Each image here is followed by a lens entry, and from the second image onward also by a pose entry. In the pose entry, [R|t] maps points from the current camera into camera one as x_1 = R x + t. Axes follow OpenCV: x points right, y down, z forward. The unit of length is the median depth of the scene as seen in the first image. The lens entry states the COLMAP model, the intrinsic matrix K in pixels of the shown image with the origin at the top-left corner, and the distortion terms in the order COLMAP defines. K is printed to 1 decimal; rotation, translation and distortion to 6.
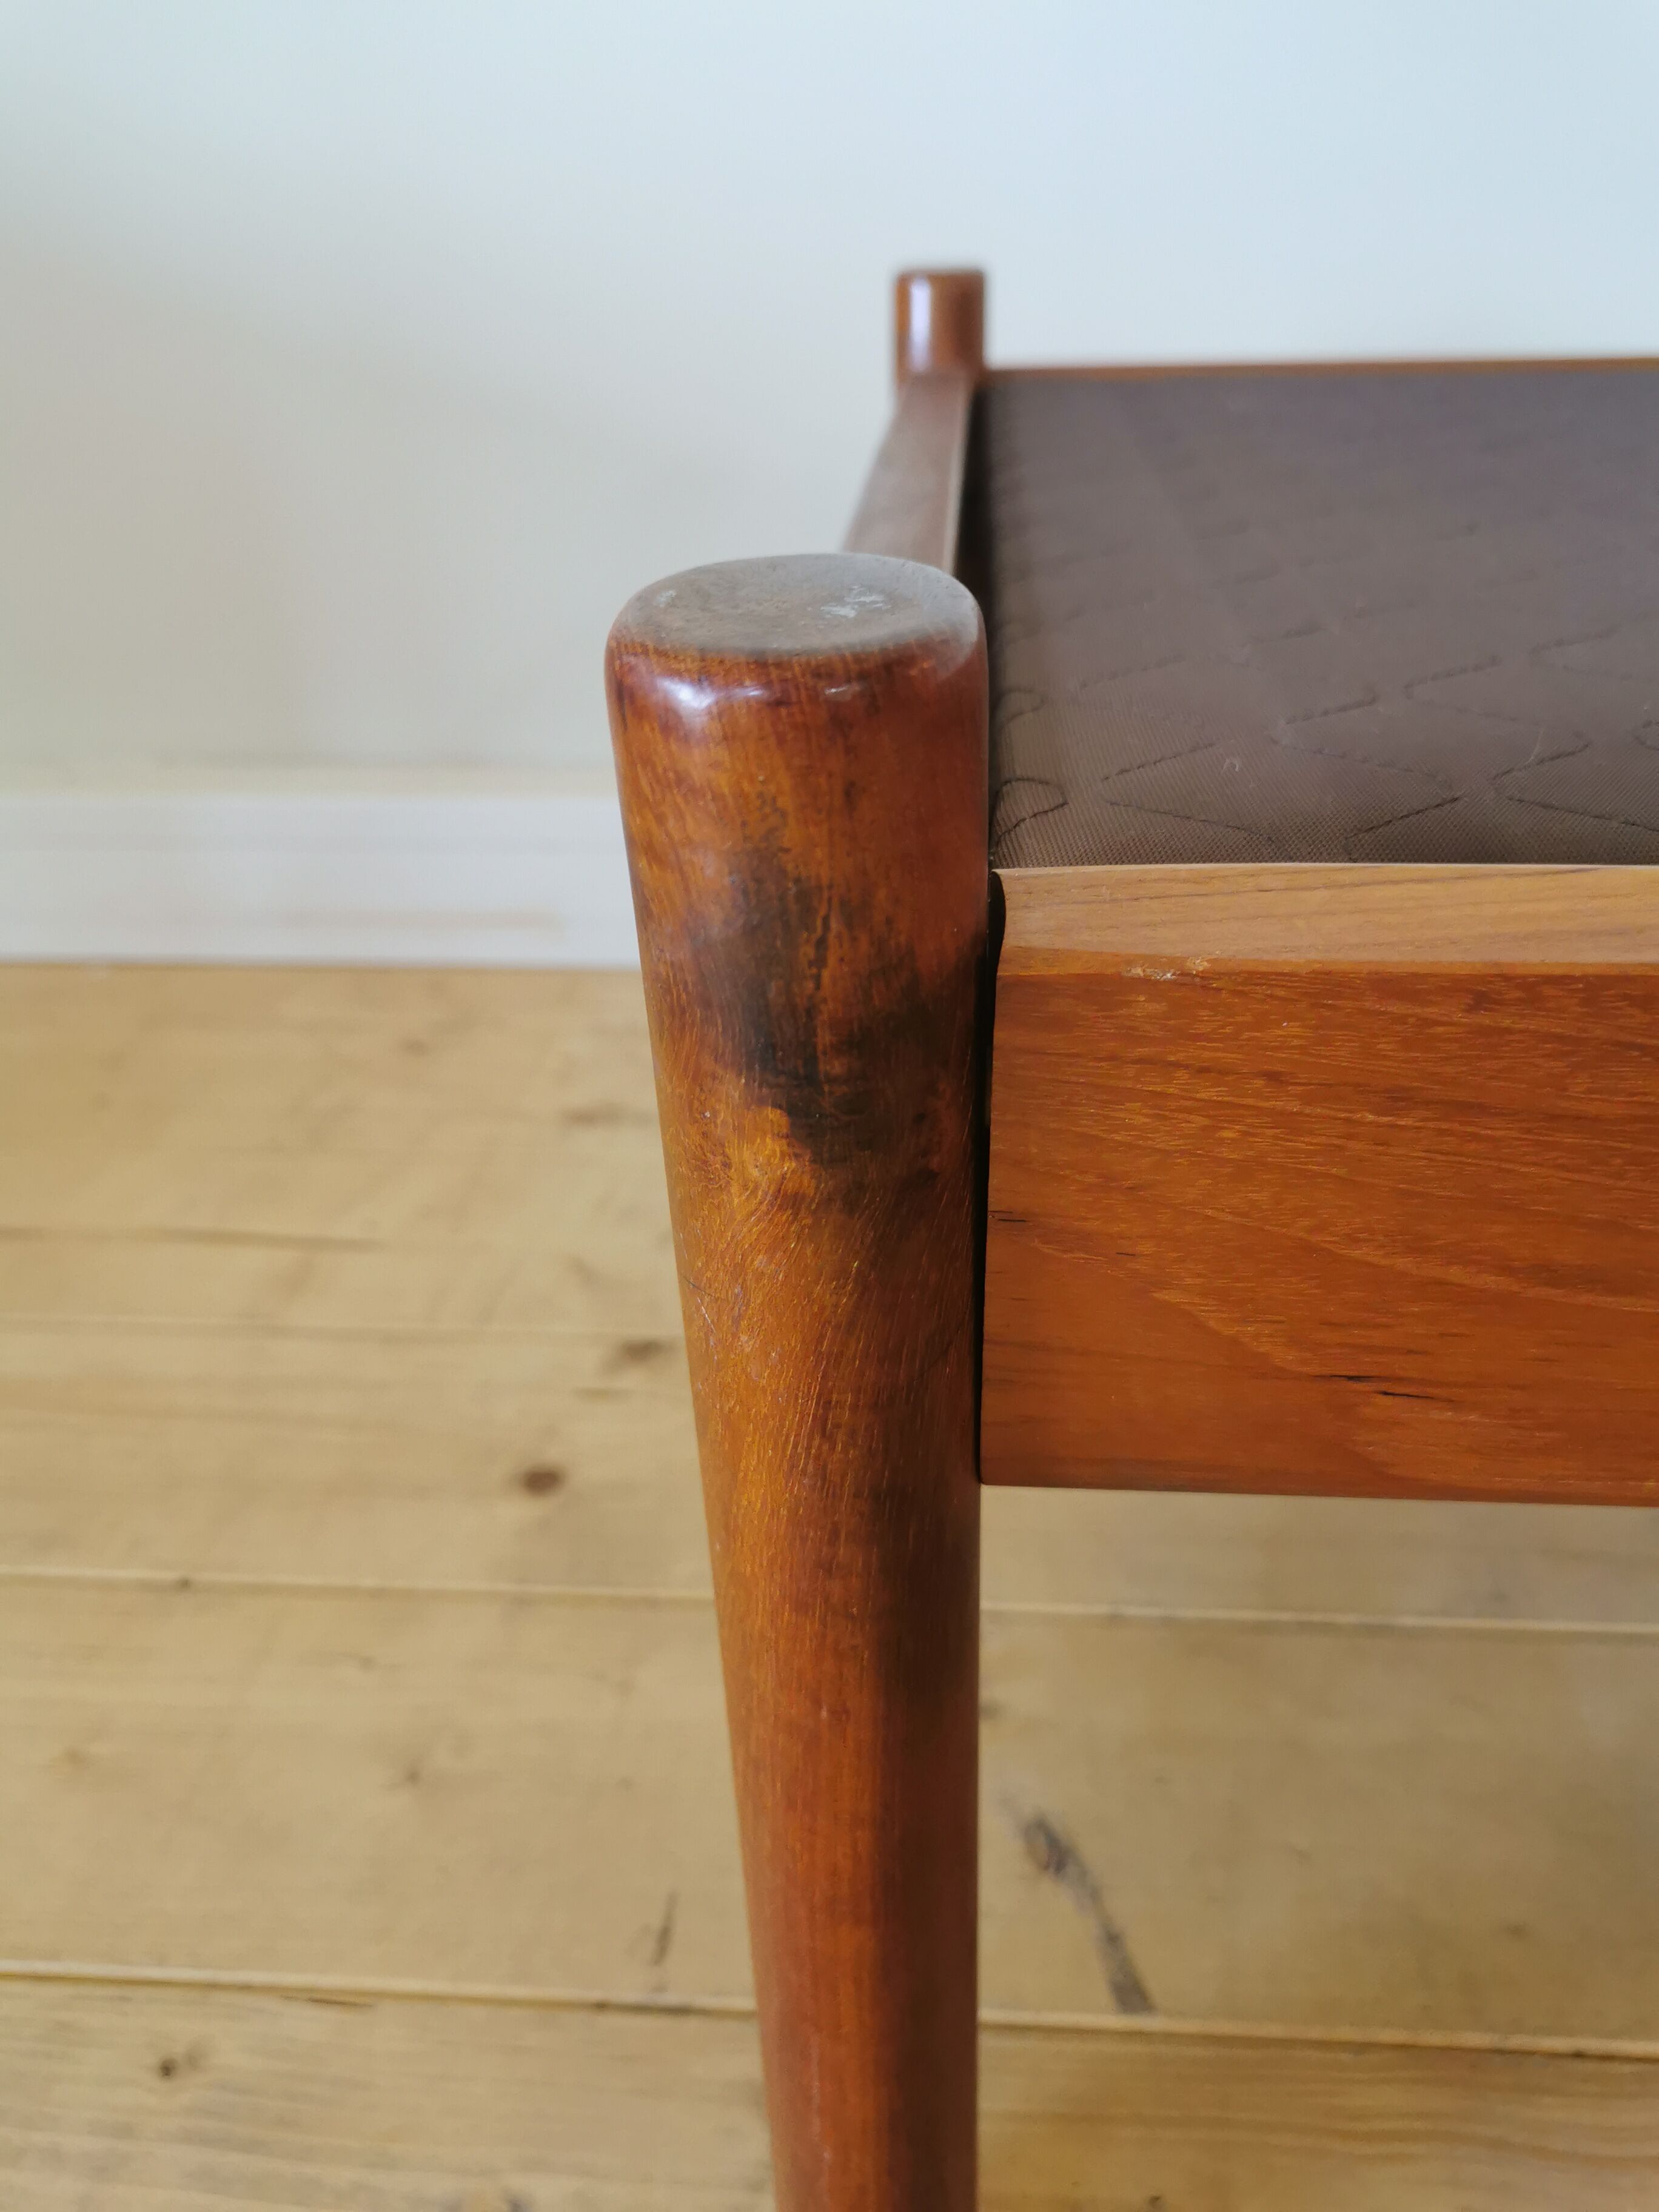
lens RADIAL K [[1759.9, 0, 800.5], [0, 1759.9, 1141.7], [0, 0, 1]] dist [0.025116, -0.018125]
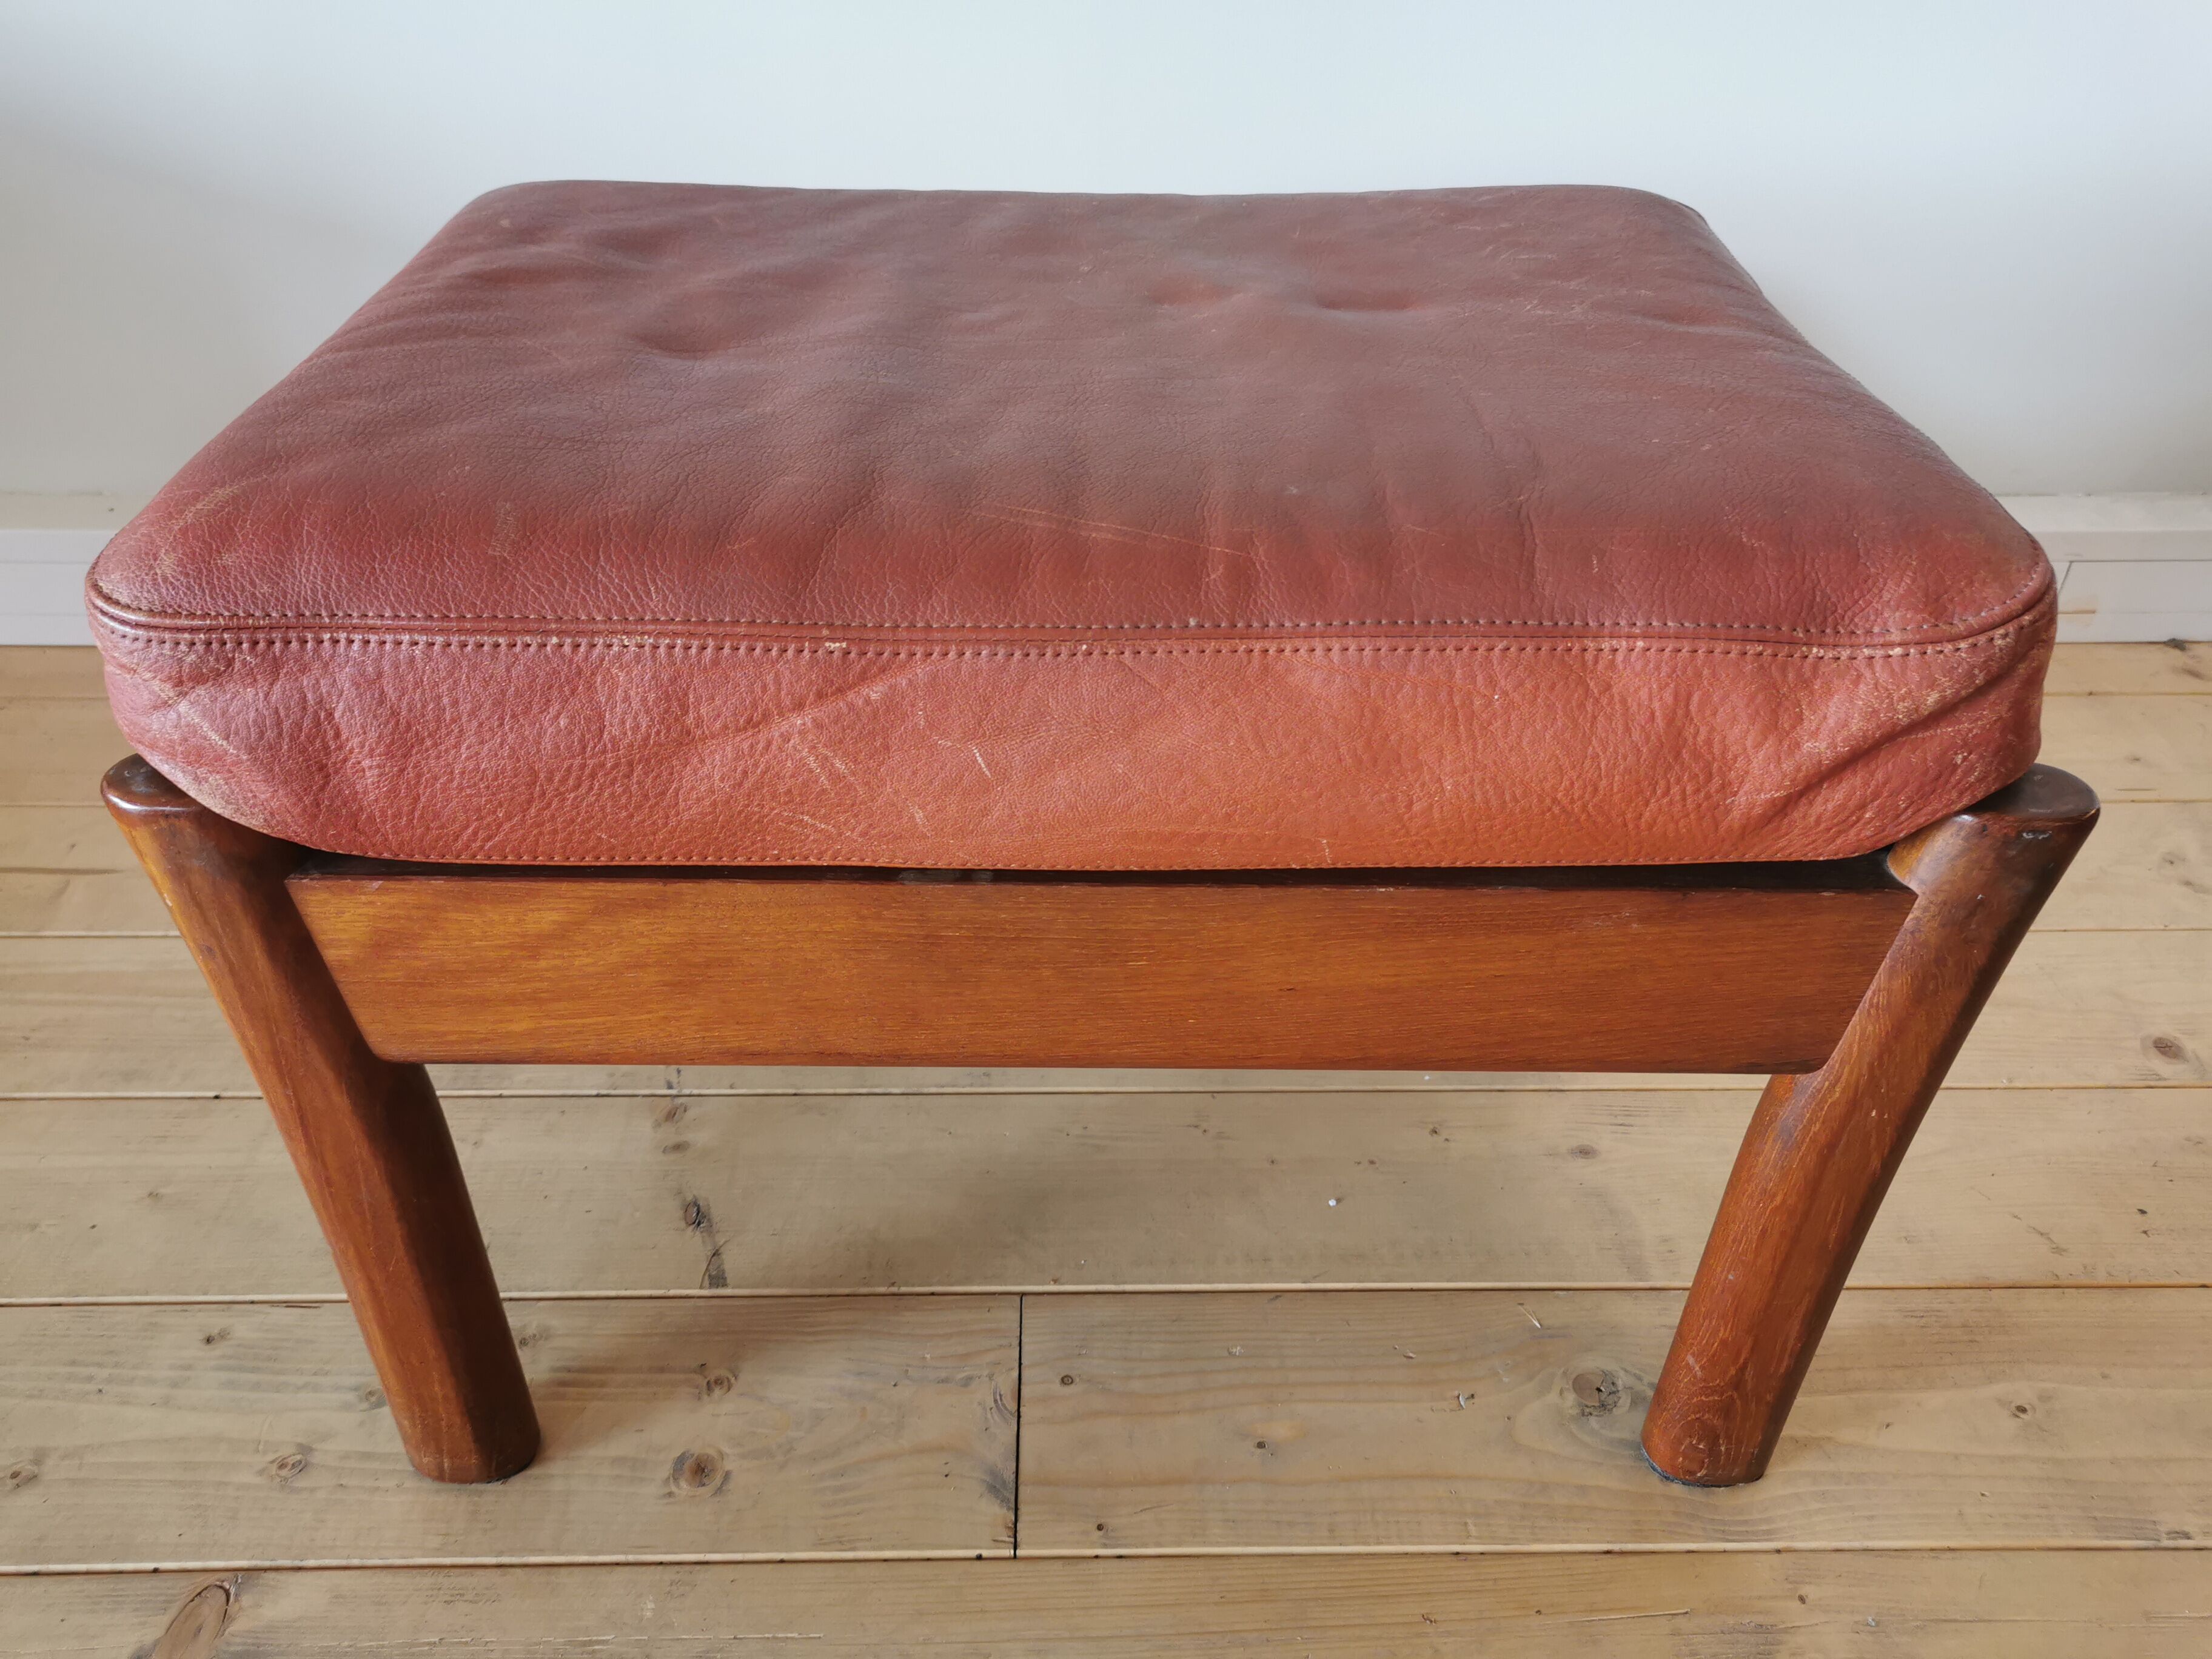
lens RADIAL K [[1759.9, 0, 1096.7], [0, 1759.9, 831.5], [0, 0, 1]] dist [0.025116, -0.018125]
pose [[0.995610, -0.026511, 0.089769, 0.429456], [0.016500, 0.993741, 0.110485, -0.219213], [-0.092136, -0.108519, 0.989815, -0.904612]]
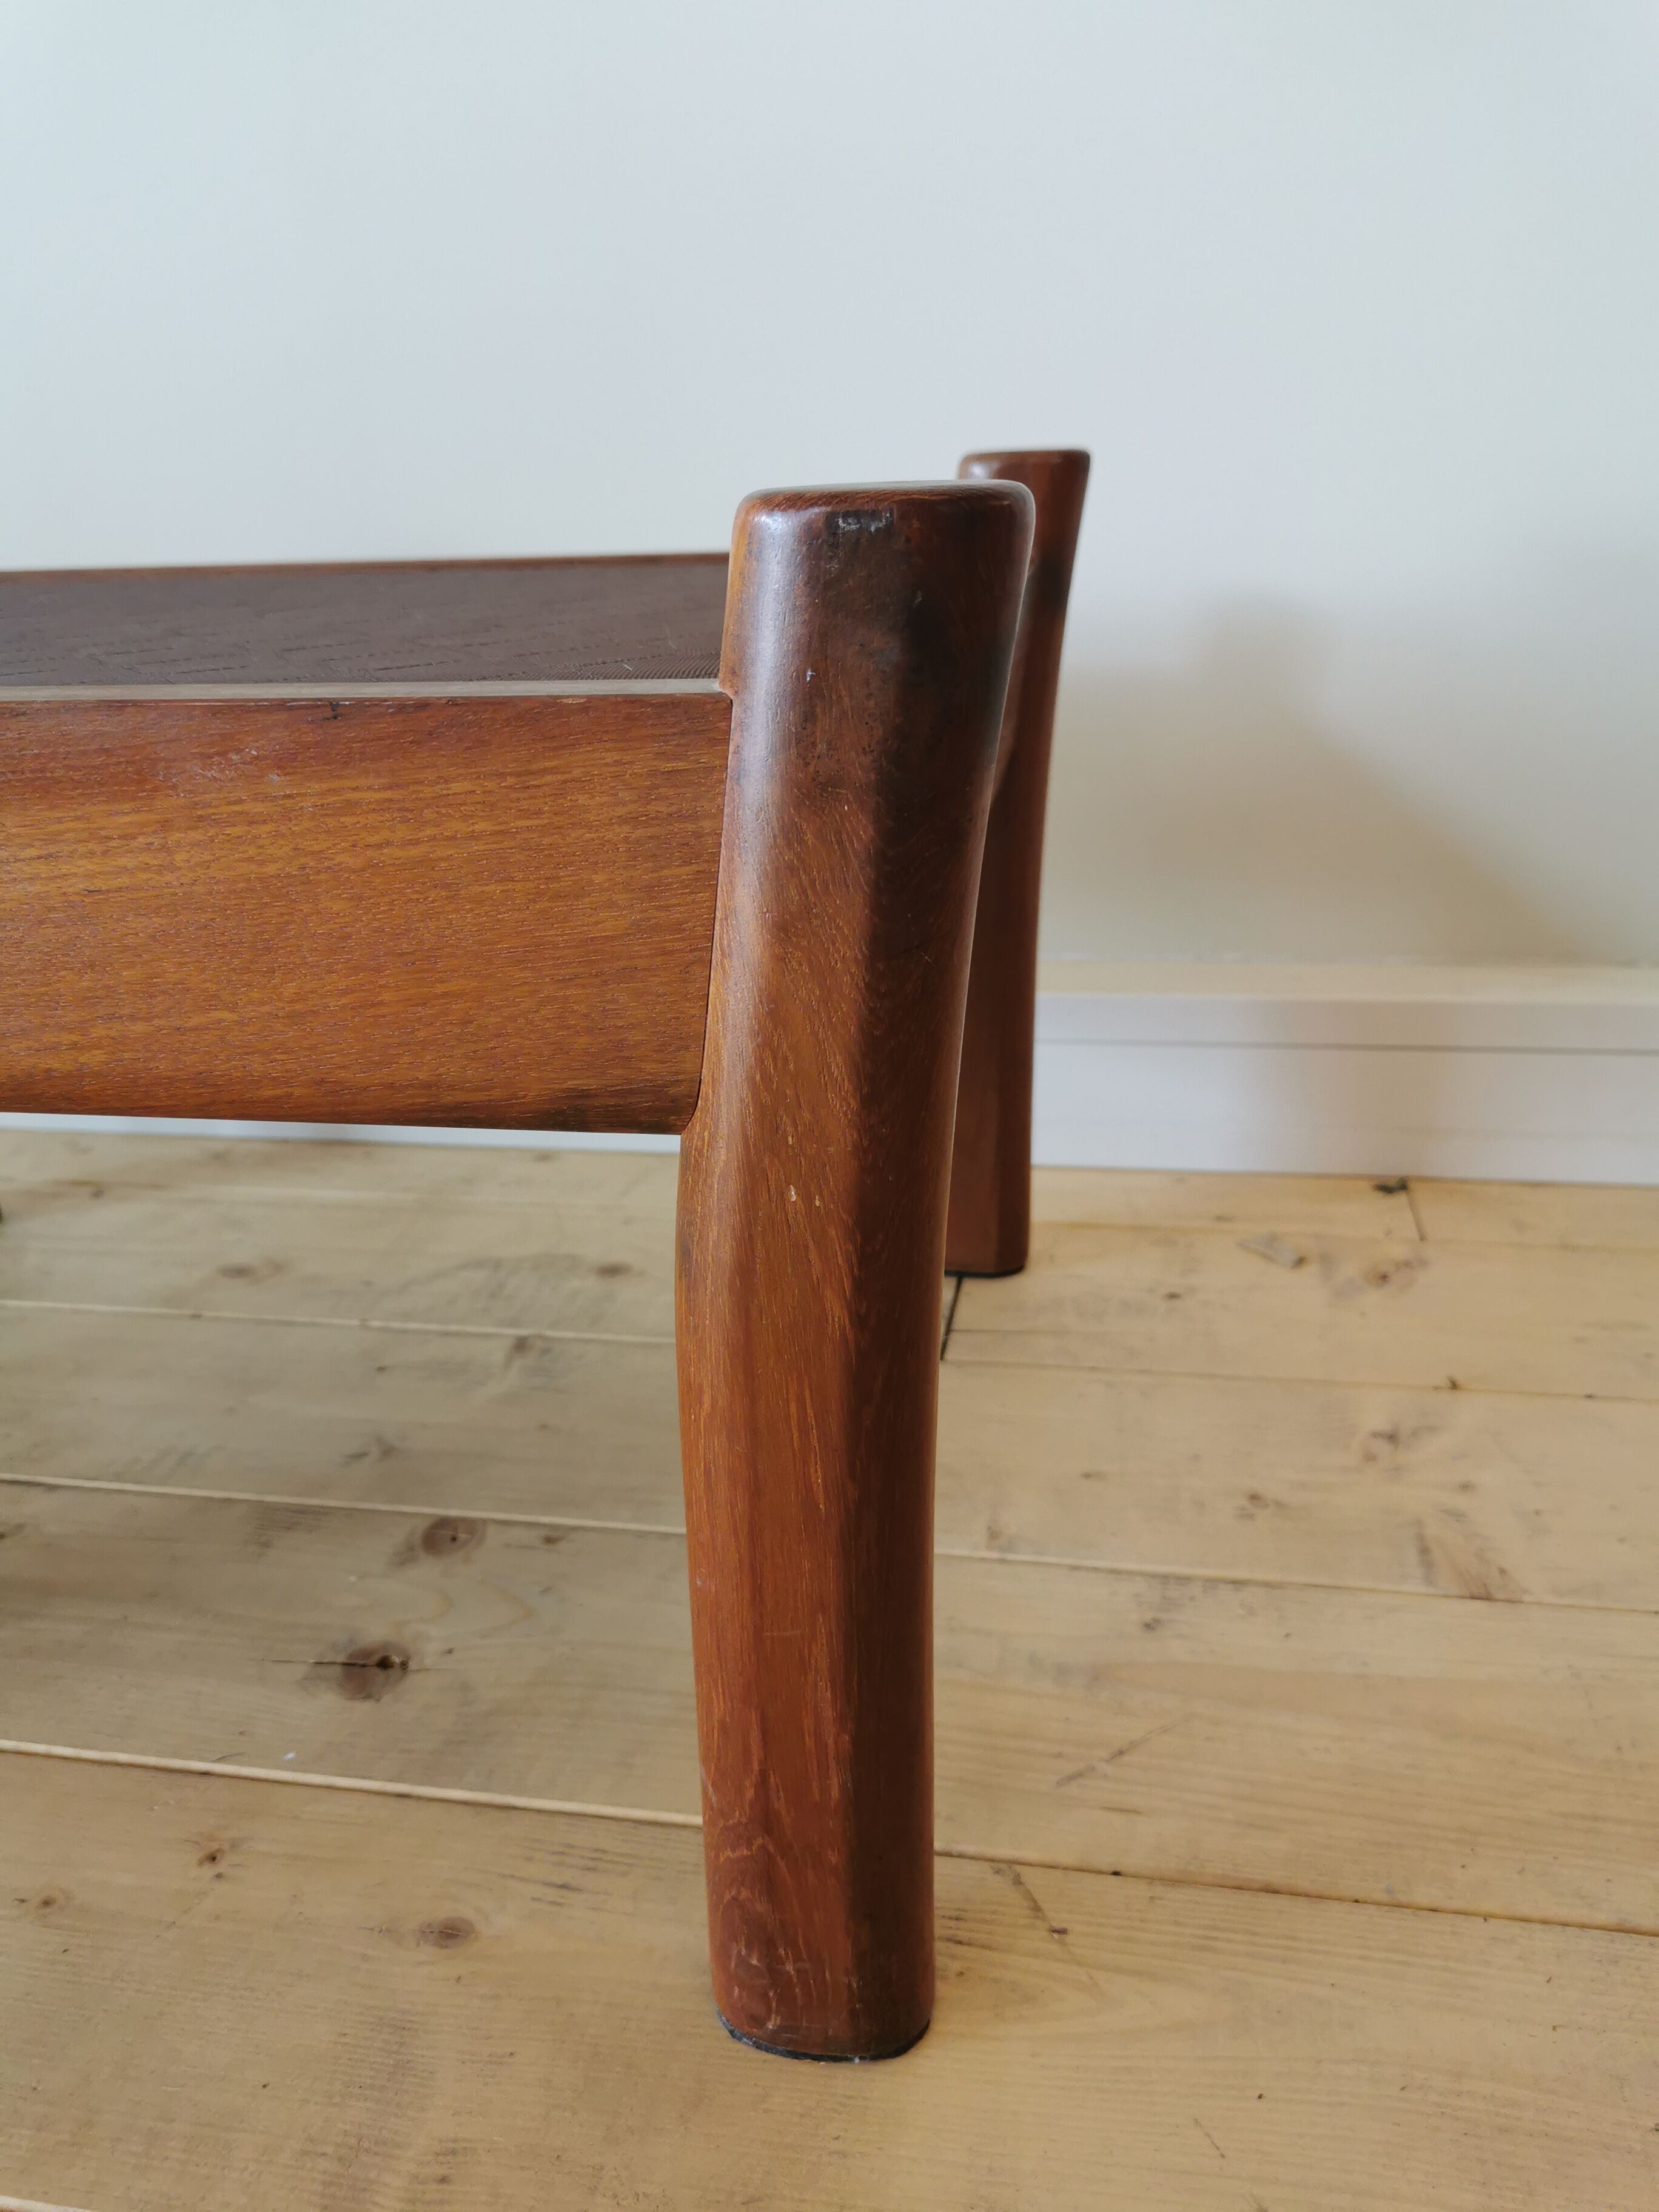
lens RADIAL K [[1759.9, 0, 836.8], [0, 1759.9, 1117.1], [0, 0, 1]] dist [0.025116, -0.018125]
pose [[0.993456, 0.028934, -0.110490, 1.505164], [-0.044116, 0.989513, -0.137543, 0.052051], [0.105351, 0.141518, 0.984314, -0.014456]]
